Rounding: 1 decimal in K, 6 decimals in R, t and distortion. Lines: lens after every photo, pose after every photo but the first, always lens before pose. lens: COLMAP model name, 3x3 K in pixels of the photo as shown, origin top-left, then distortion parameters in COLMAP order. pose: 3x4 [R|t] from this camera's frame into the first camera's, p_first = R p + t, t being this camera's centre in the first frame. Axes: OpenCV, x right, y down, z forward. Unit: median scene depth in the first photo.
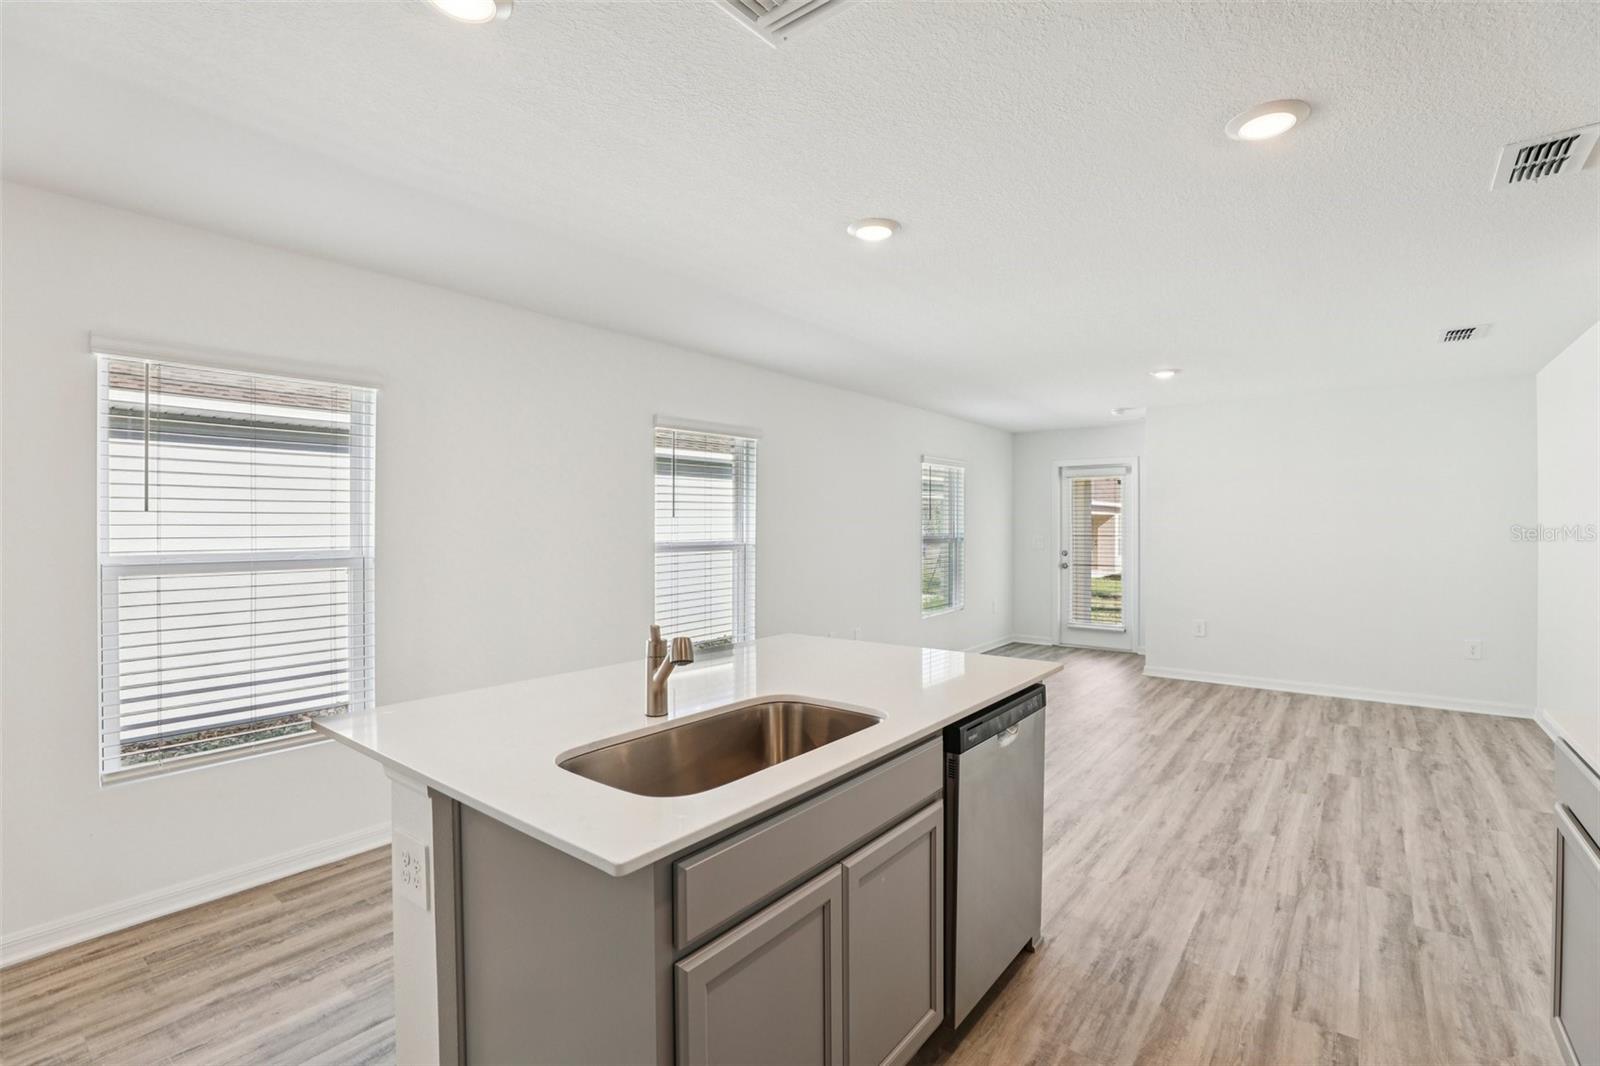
lens RADIAL K [[730.2, 0, 800.9], [0, 730.2, 529.8], [0, 0, 1]] dist [-0.046827, 0.015264]
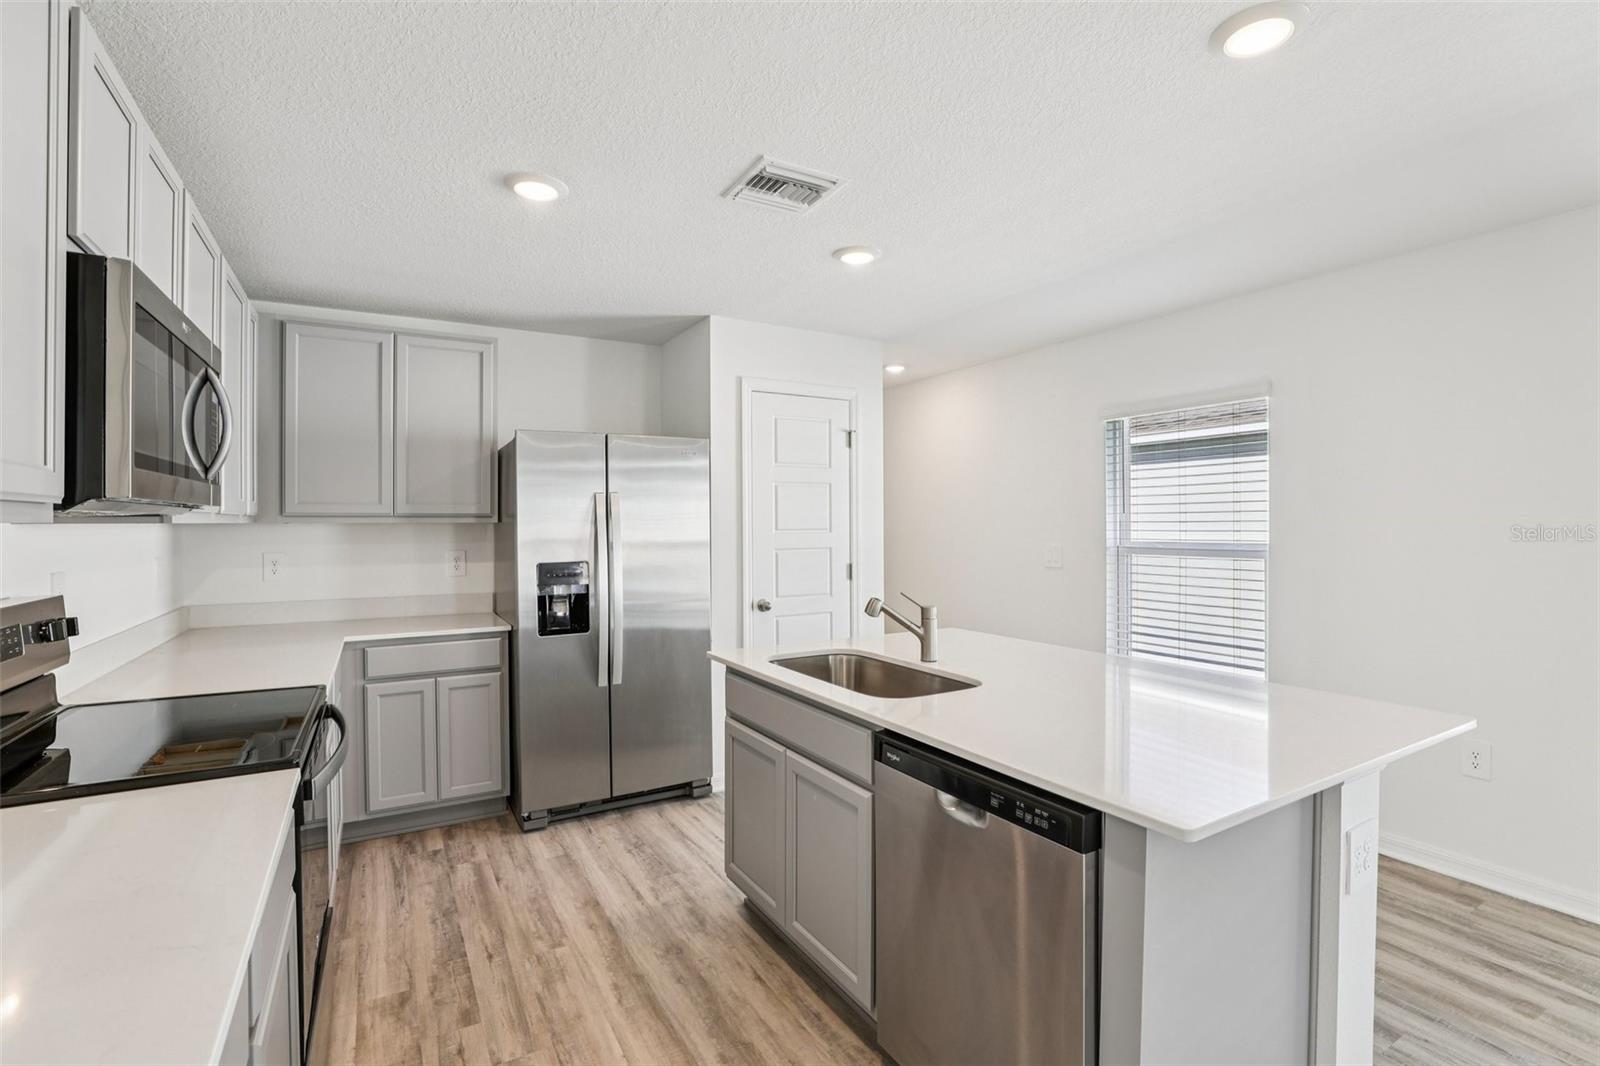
lens RADIAL K [[731.4, 0, 799.0], [0, 731.4, 523.1], [0, 0, 1]] dist [-0.048656, 0.015051]
pose [[-0.362109, 0.001536, -0.932135, 0.620222], [0.000638, 0.999999, 0.001401, -0.004446], [0.932136, -0.000087, -0.362109, 0.668886]]
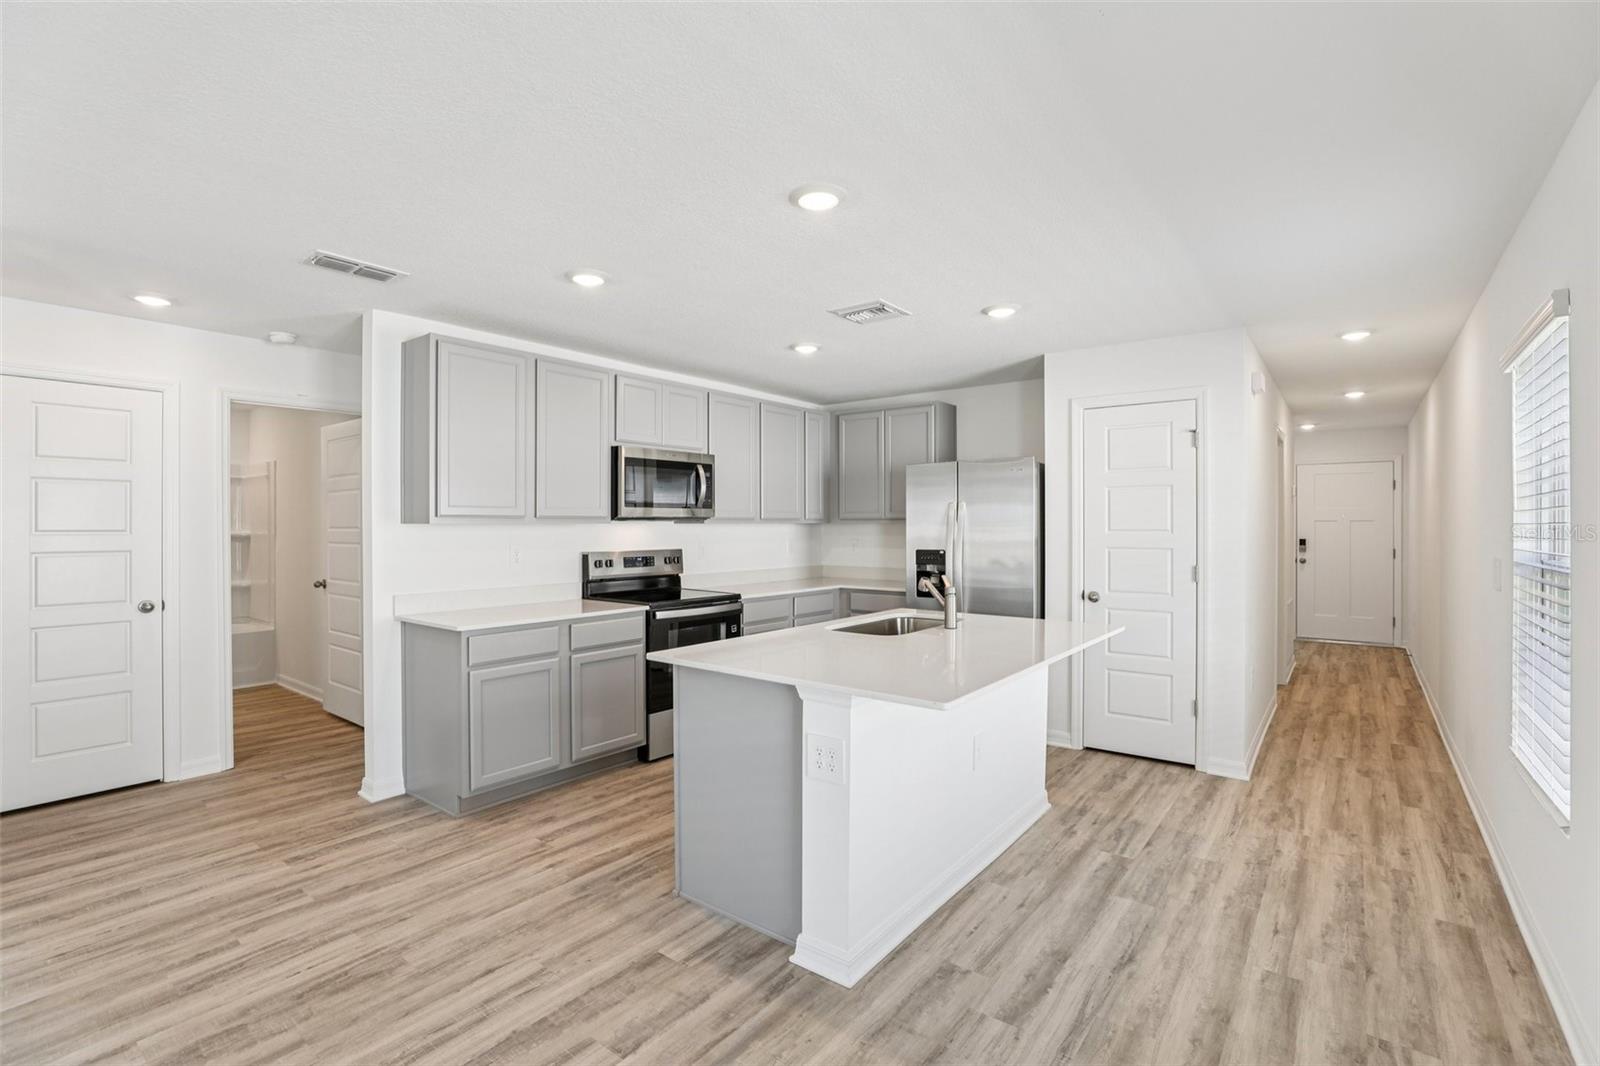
lens RADIAL K [[730.2, 0, 800.9], [0, 730.2, 529.8], [0, 0, 1]] dist [-0.046827, 0.015264]
pose [[-0.999983, 0.000727, -0.005723, 0.099943], [0.000663, 0.999937, 0.011205, -0.007659], [0.005731, 0.011201, -0.999921, 1.483701]]
